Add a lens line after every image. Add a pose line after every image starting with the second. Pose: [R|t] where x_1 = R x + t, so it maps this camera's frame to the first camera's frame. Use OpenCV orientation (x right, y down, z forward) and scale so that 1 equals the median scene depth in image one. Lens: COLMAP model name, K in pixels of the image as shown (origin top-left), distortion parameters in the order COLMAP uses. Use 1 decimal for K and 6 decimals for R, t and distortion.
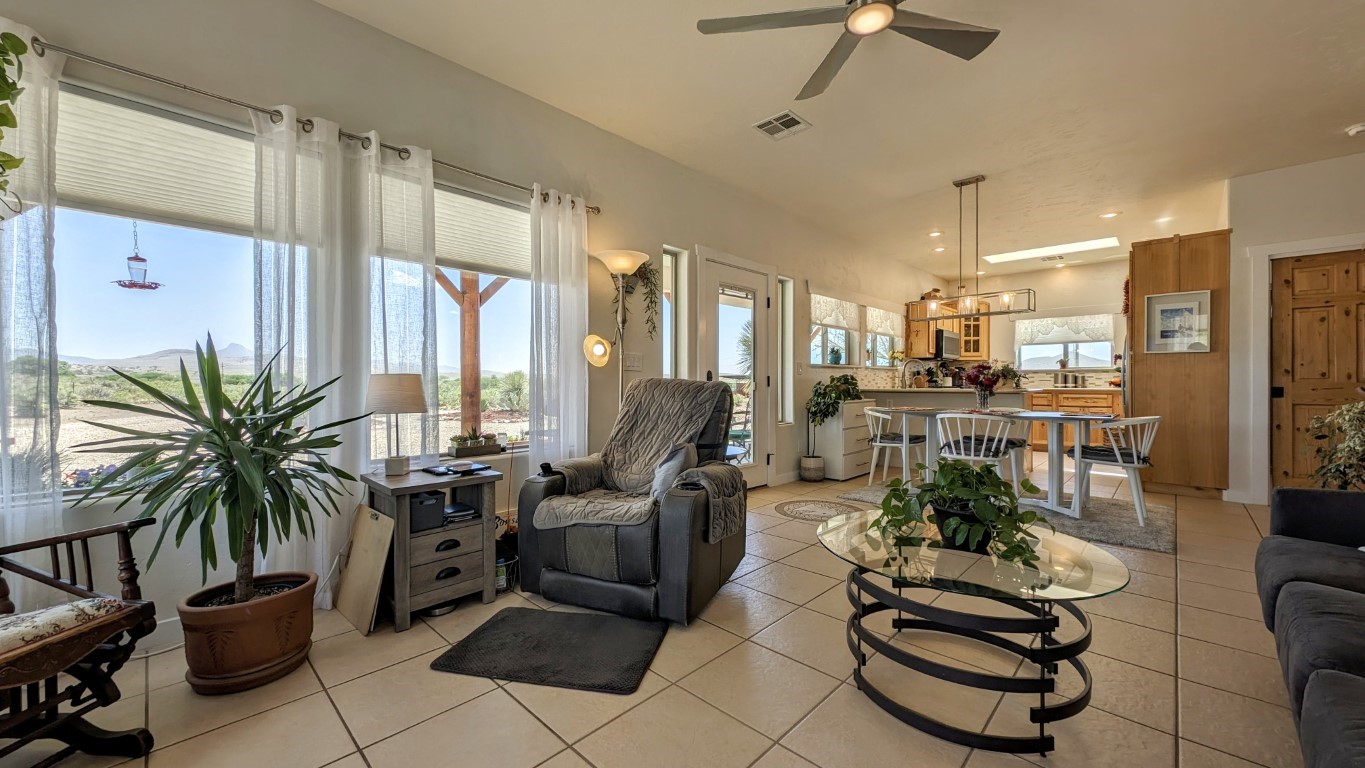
lens RADIAL K [[509.0, 0, 684.4], [0, 509.0, 383.2], [0, 0, 1]] dist [0.006346, -0.003180]
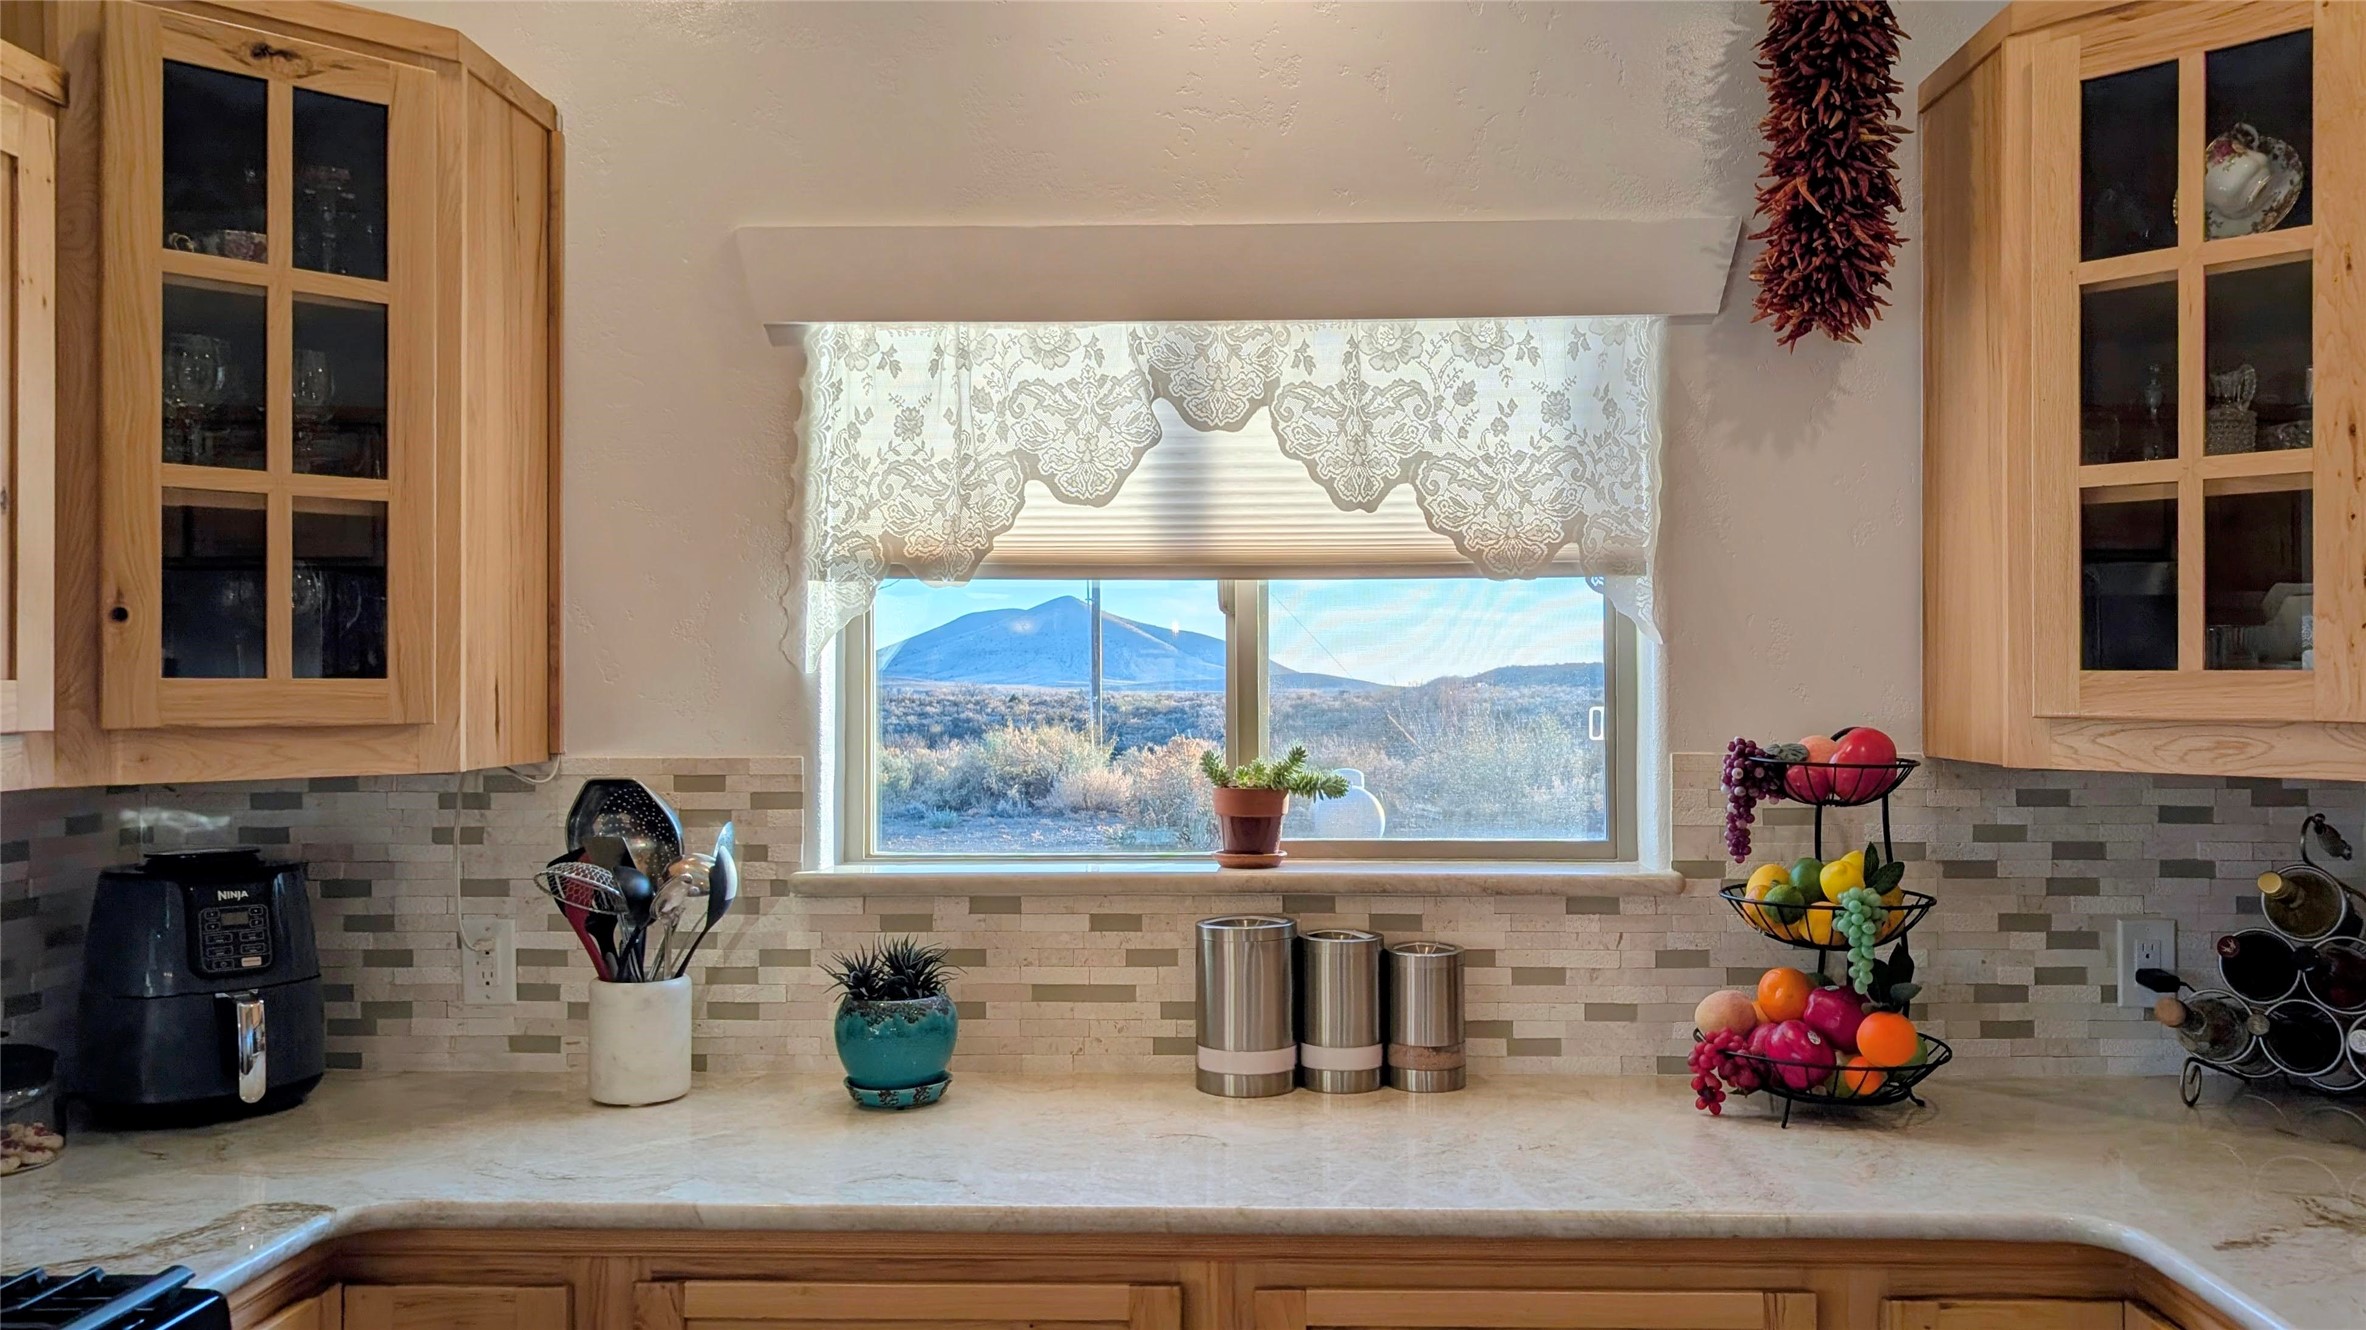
lens RADIAL K [[1757.7, 0, 1210.6], [0, 1757.7, 666.7], [0, 0, 1]] dist [0.015405, -0.007991]
pose [[0.745426, 0.005825, 0.666563, 0.663428], [0.007263, 0.999831, -0.016859, -0.076797], [-0.666549, 0.017408, 0.745258, 0.968762]]
